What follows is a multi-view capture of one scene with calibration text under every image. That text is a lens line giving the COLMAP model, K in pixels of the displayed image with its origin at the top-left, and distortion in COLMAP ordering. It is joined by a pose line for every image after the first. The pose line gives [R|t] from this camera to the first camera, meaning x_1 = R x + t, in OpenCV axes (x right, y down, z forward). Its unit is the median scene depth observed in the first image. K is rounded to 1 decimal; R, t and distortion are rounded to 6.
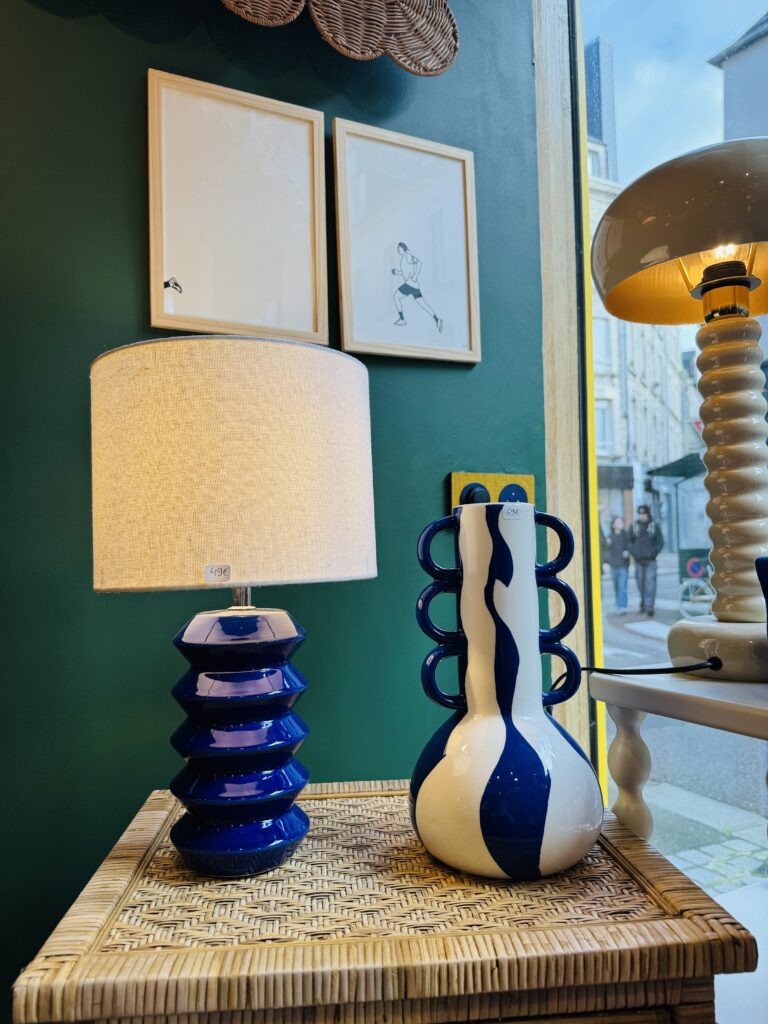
lens RADIAL K [[698.2, 0, 385.8], [0, 698.2, 514.5], [0, 0, 1]] dist [0.018655, -0.022055]
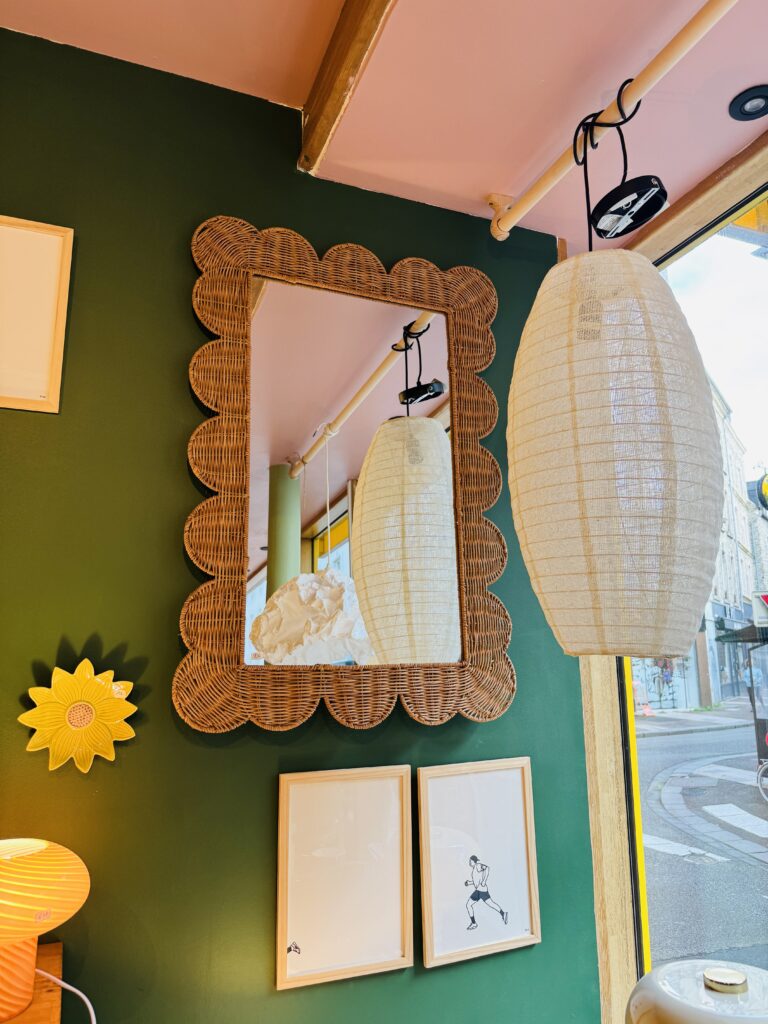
lens RADIAL K [[698.2, 0, 385.2], [0, 698.2, 510.8], [0, 0, 1]] dist [0.018655, -0.022055]
pose [[0.996088, -0.006725, -0.088114, -0.017734], [-0.006228, 0.989278, -0.145909, -0.803484], [0.088151, 0.145887, 0.985366, -0.310004]]
